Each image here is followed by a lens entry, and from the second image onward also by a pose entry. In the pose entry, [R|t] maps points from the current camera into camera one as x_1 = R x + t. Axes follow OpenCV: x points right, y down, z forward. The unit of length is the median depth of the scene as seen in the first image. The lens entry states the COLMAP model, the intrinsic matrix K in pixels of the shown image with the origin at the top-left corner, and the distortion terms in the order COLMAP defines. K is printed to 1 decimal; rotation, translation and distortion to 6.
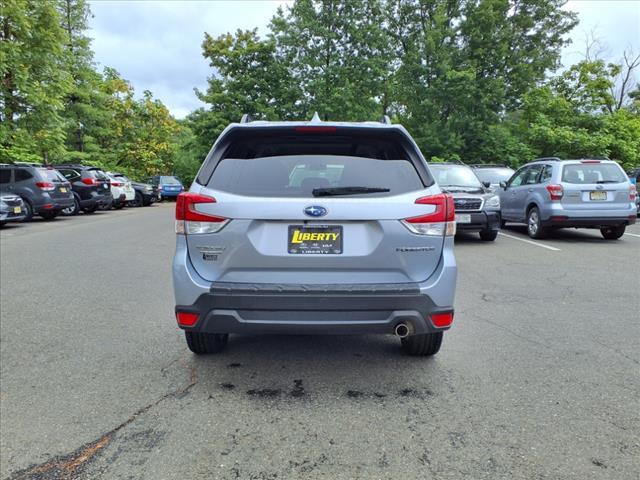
lens RADIAL K [[529.2, 0, 320.0], [0, 529.2, 240.0], [0, 0, 1]] dist [0.016340, -0.006969]
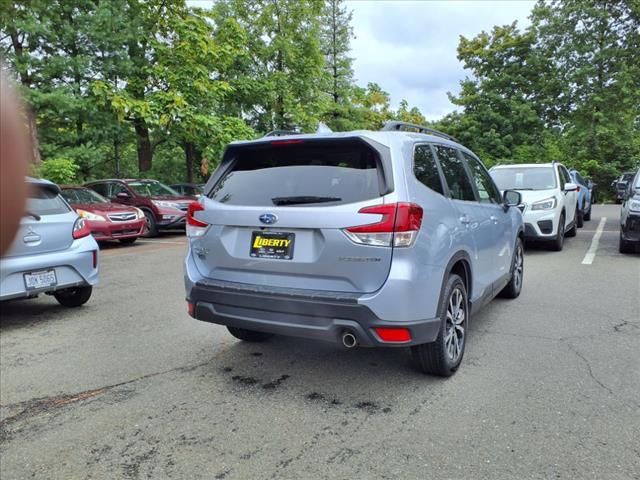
lens RADIAL K [[529.2, 0, 320.0], [0, 529.2, 240.0], [0, 0, 1]] dist [0.016340, -0.006969]
pose [[0.860722, 0.035114, -0.507863, 0.586297], [-0.037721, 0.999275, 0.005162, -0.019340], [0.507676, 0.014714, 0.861423, 0.111676]]
